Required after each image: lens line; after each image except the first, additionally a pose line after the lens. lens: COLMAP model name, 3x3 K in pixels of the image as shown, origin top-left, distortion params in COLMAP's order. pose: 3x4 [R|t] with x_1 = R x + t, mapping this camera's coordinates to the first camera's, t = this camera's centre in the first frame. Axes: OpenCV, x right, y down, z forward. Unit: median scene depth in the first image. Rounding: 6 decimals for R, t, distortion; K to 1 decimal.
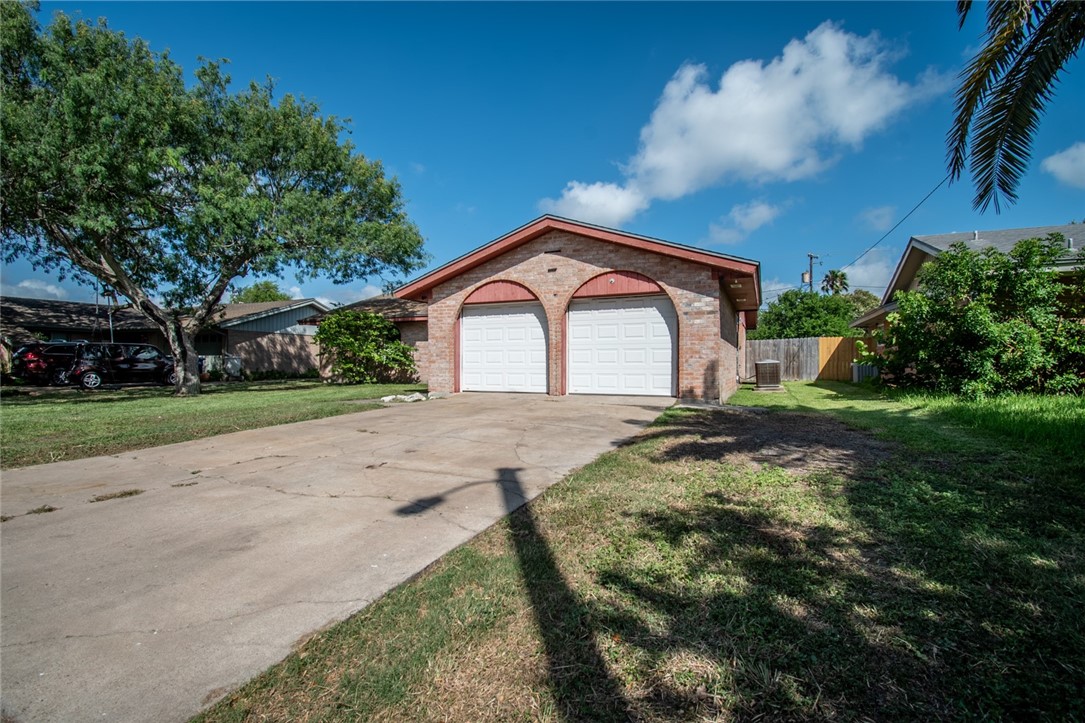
lens RADIAL K [[481.6, 0, 538.4], [0, 481.6, 362.1], [0, 0, 1]] dist [0.002221, -0.001441]
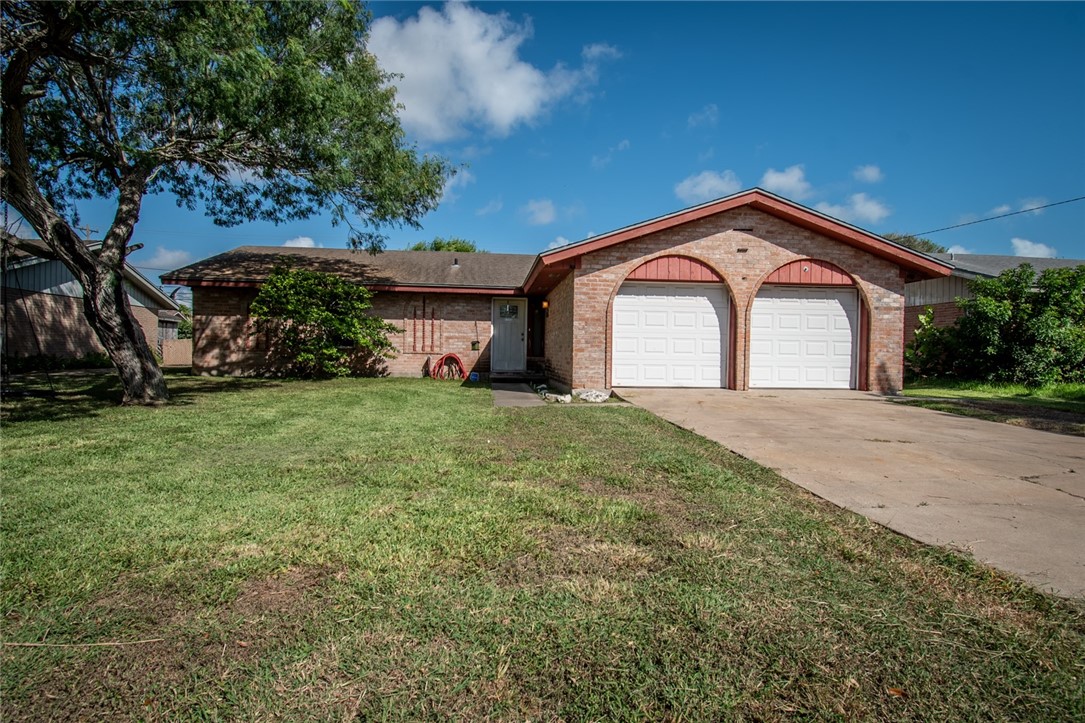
lens RADIAL K [[541.6, 0, 542.5], [0, 541.6, 361.5], [0, 0, 1]] dist [-0.001057, 0.000167]
pose [[0.882356, 0.007072, 0.470530, -0.764805], [-0.018058, 0.999659, 0.018838, 0.002925], [-0.470237, -0.025119, 0.882183, 0.280181]]
